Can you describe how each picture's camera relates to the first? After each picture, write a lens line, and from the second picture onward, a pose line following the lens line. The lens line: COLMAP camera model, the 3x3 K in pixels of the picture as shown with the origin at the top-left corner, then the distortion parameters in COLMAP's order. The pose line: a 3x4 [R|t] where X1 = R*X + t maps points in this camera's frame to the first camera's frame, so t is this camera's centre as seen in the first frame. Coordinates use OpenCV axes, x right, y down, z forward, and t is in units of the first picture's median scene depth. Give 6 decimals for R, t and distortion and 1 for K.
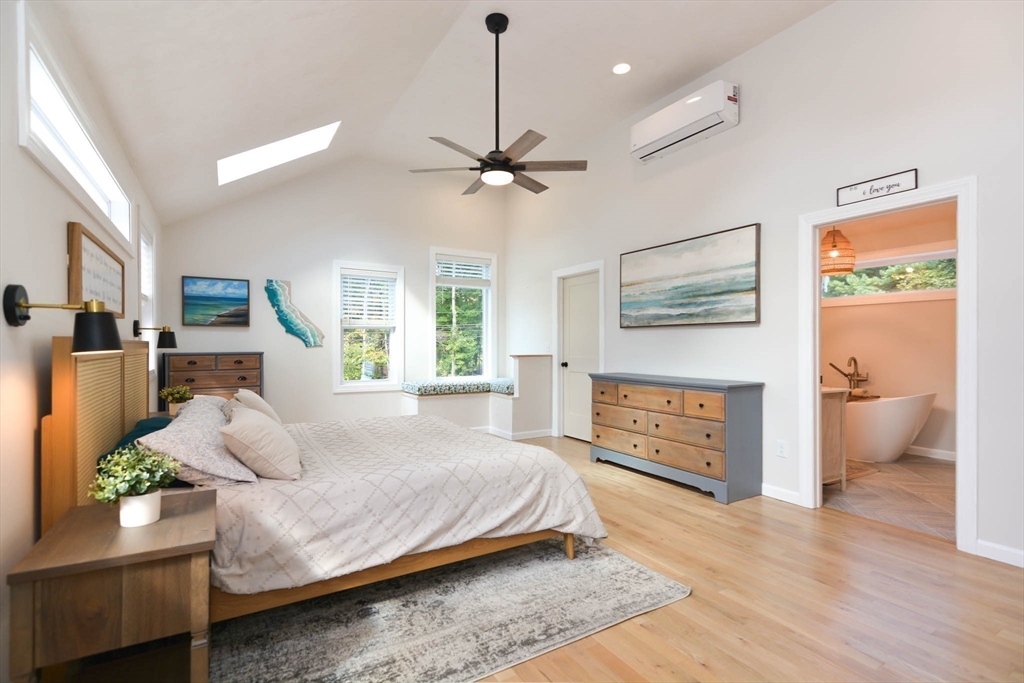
lens RADIAL K [[491.1, 0, 512.7], [0, 491.1, 341.1], [0, 0, 1]] dist [0.008932, -0.002914]
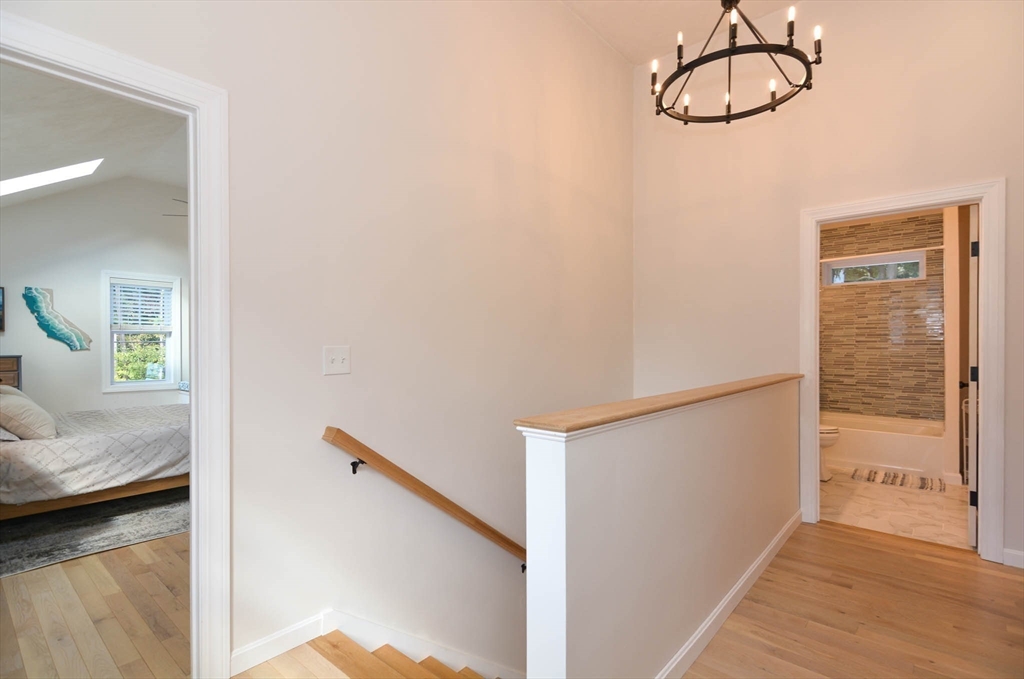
lens RADIAL K [[491.1, 0, 509.7], [0, 491.1, 346.0], [0, 0, 1]] dist [0.008932, -0.002914]
pose [[0.950972, -0.002959, 0.309263, 0.422888], [0.000684, 0.999972, 0.007467, -0.013523], [-0.309276, -0.006890, 0.950947, -0.863876]]
